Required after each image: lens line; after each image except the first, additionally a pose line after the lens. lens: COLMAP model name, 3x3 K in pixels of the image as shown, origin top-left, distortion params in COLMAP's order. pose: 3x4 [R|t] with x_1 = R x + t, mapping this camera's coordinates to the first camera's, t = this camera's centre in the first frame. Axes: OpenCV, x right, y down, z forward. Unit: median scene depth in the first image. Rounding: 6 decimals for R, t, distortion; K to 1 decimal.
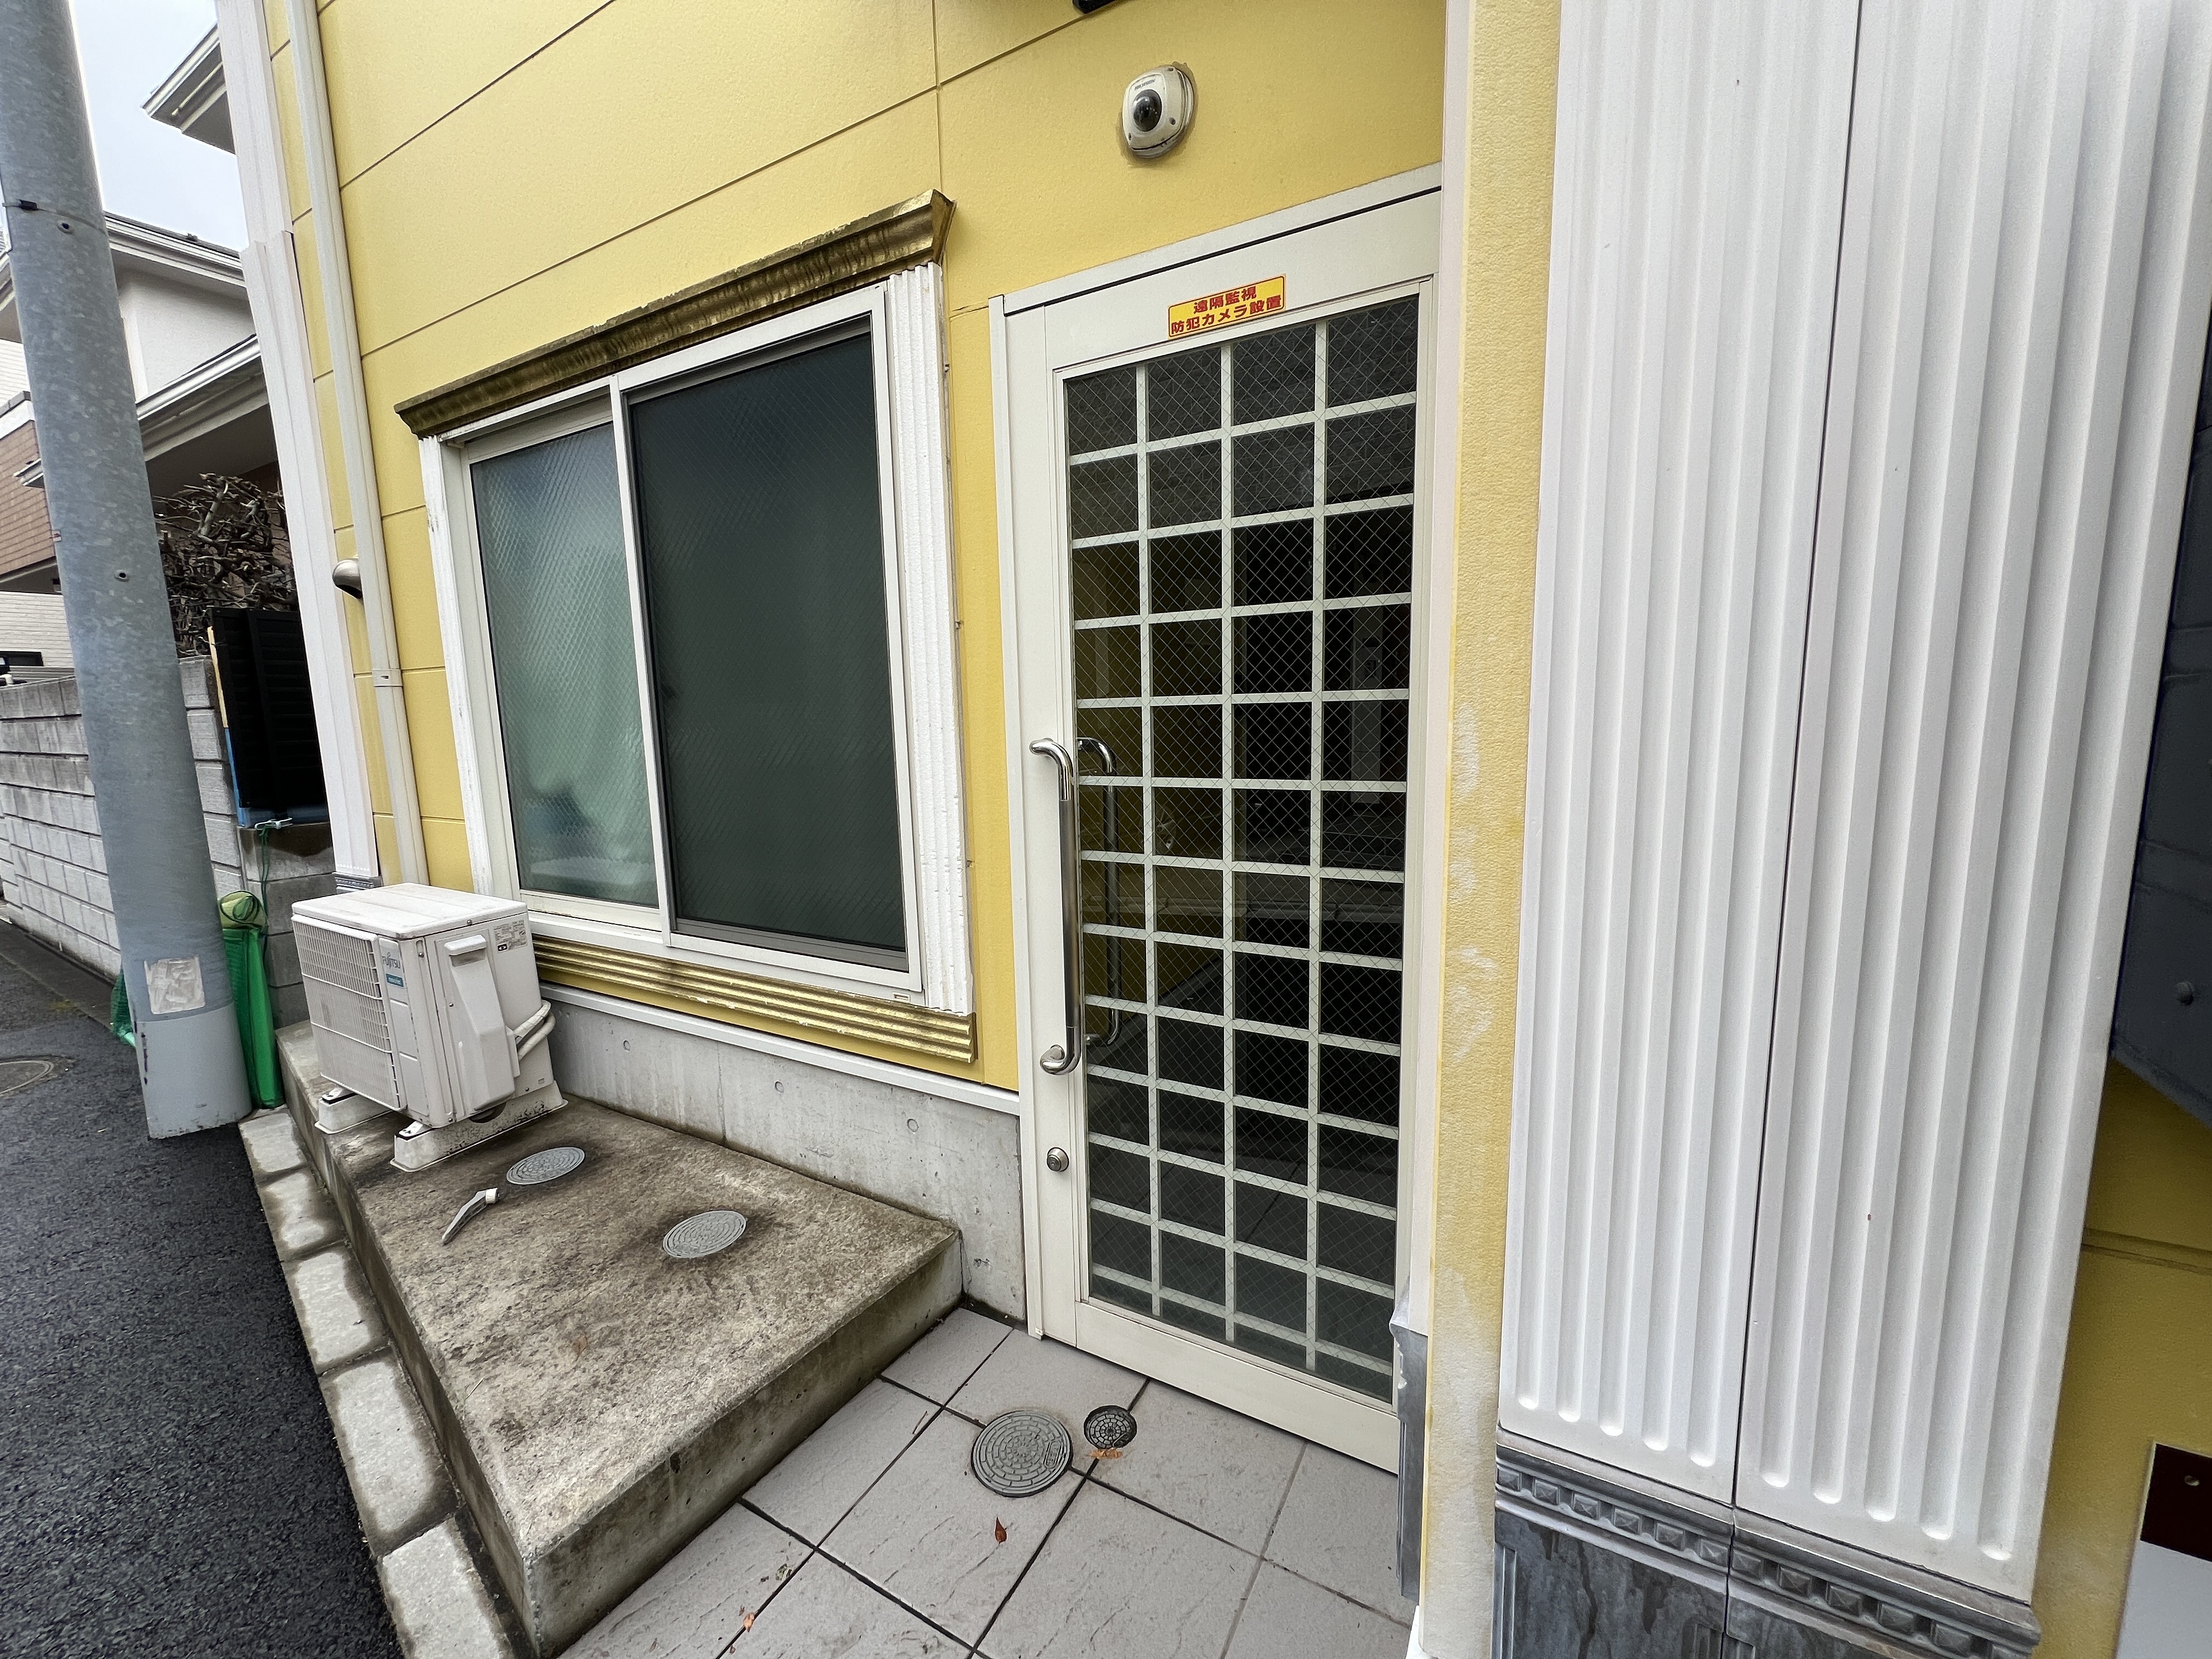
lens RADIAL K [[883.3, 0, 1103.0], [0, 883.3, 826.2], [0, 0, 1]] dist [0.000274, -0.000424]
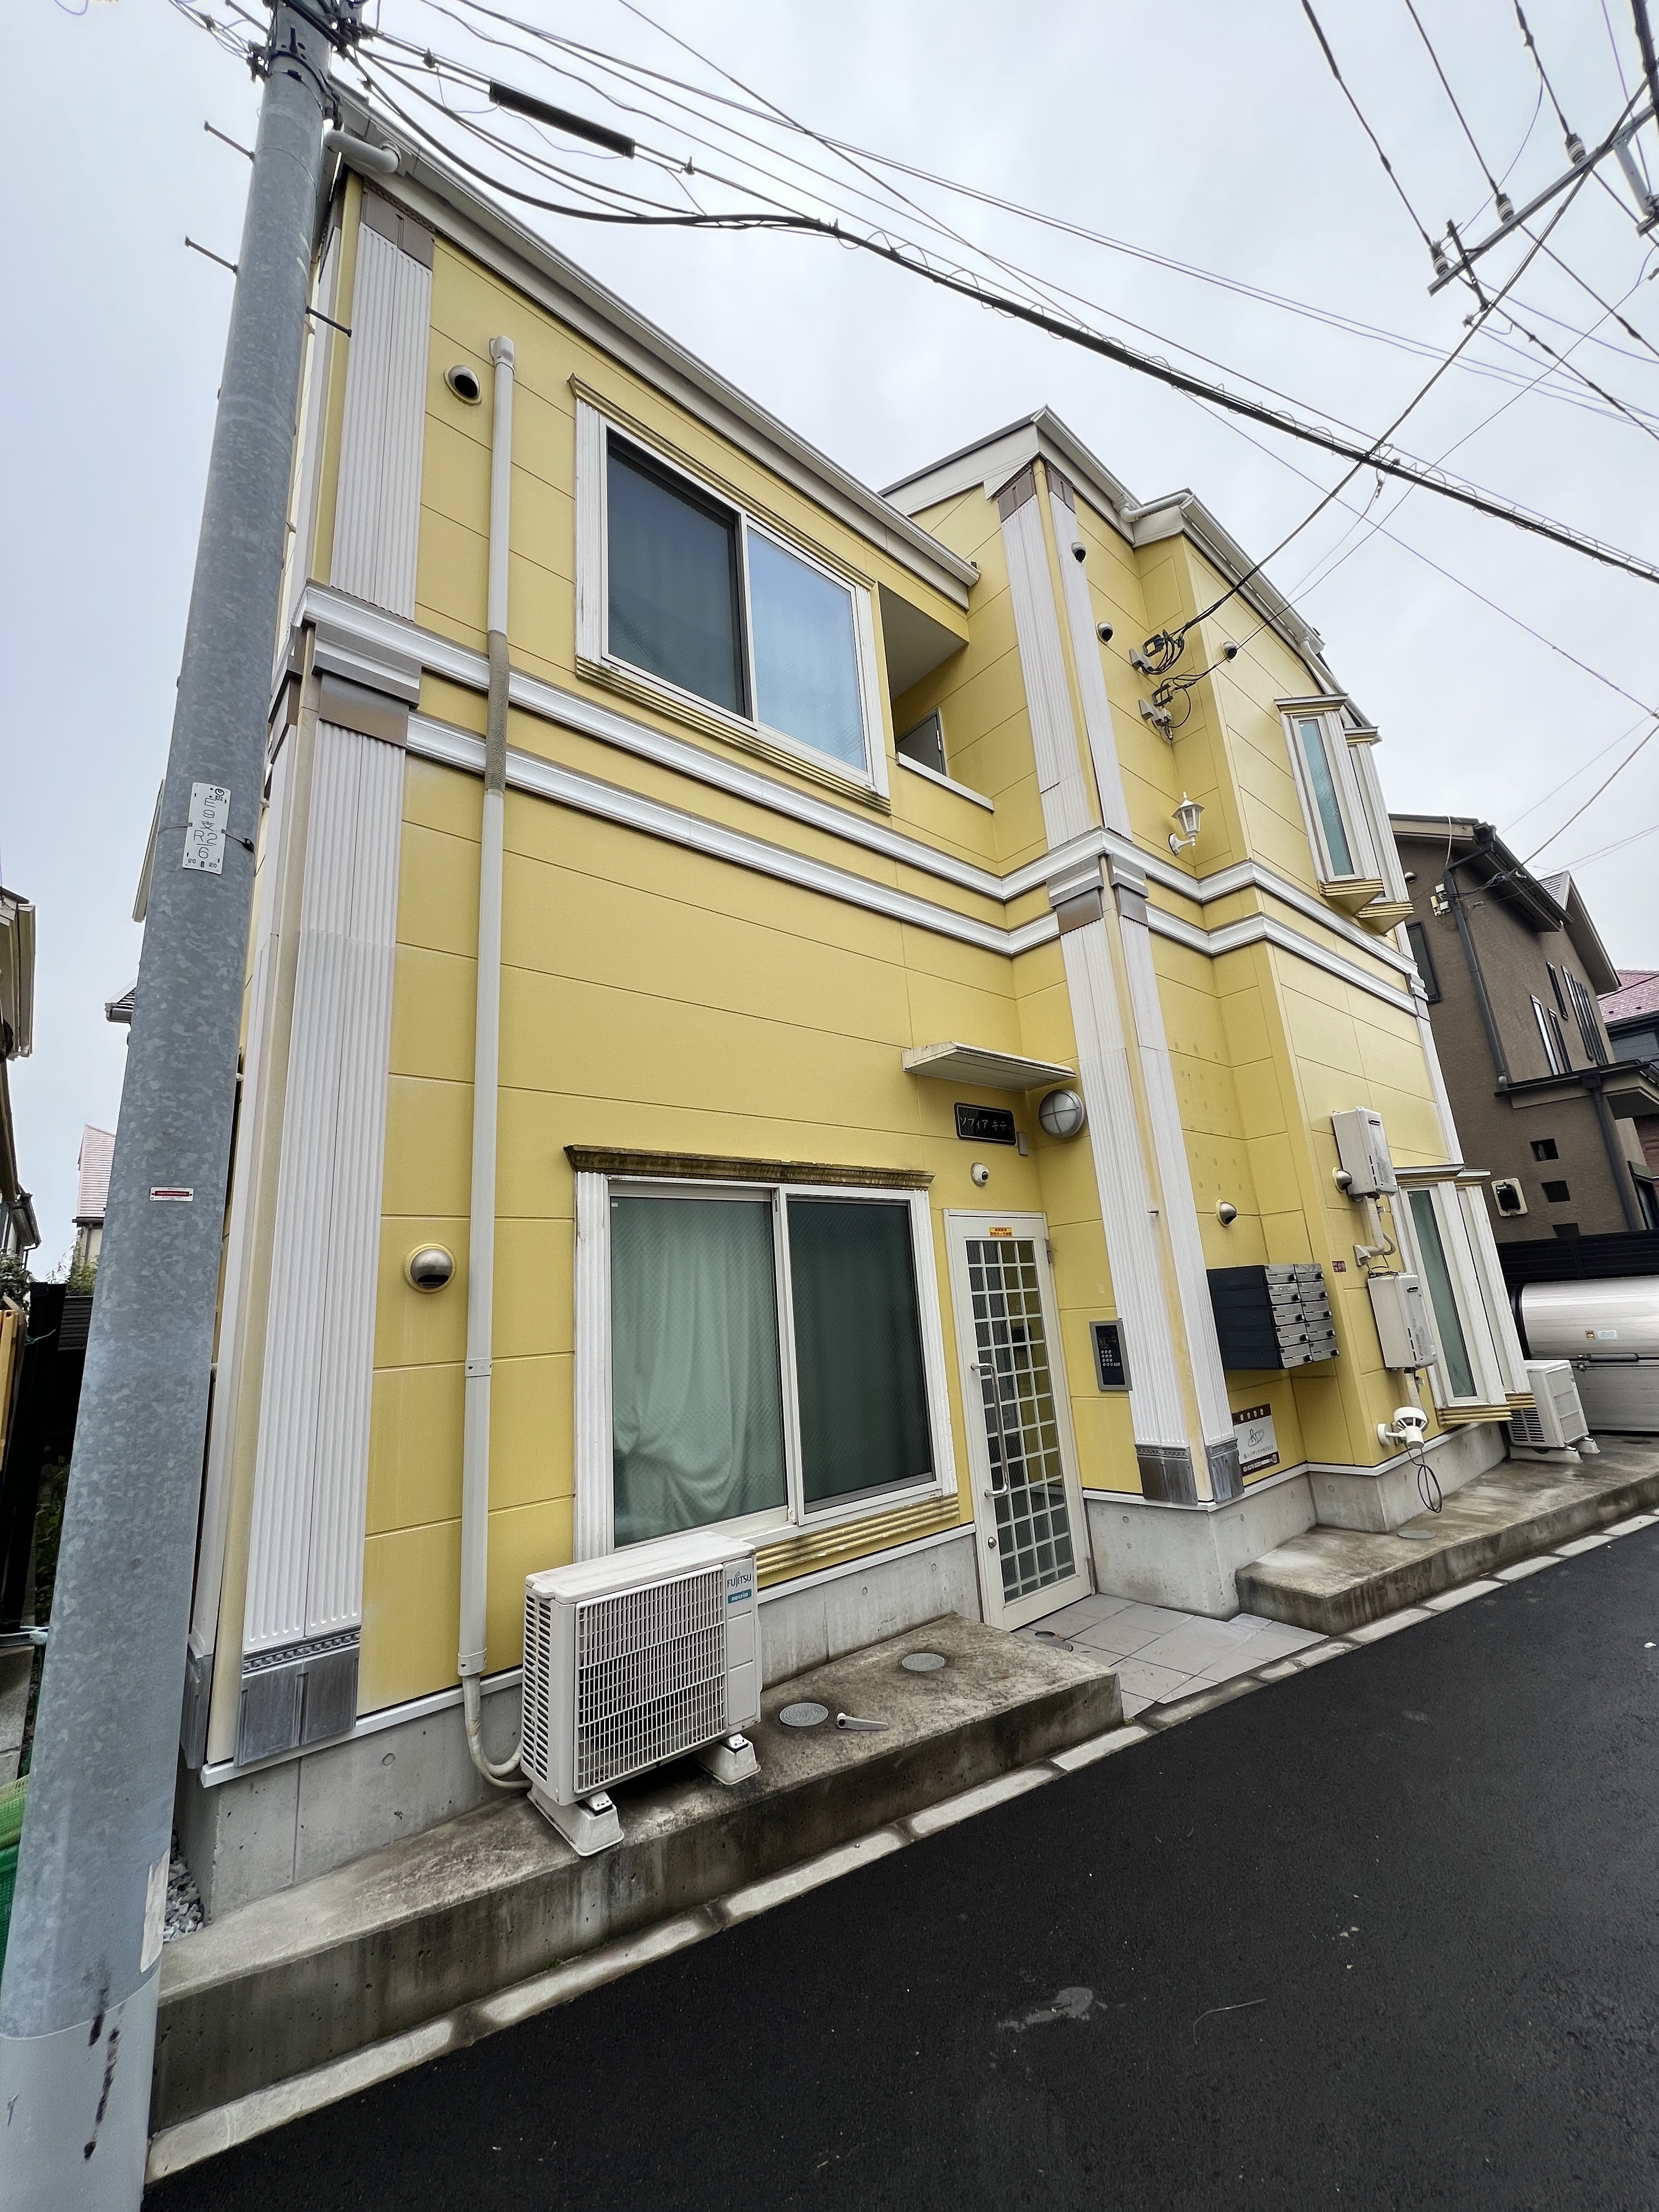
lens RADIAL K [[883.3, 0, 827.4], [0, 883.3, 1105.2], [0, 0, 1]] dist [0.000274, -0.000424]
pose [[0.331799, 0.225763, 0.915937, -2.690284], [0.194779, 0.933623, -0.300681, -0.102727], [-0.923022, 0.278171, 0.265802, 0.435660]]
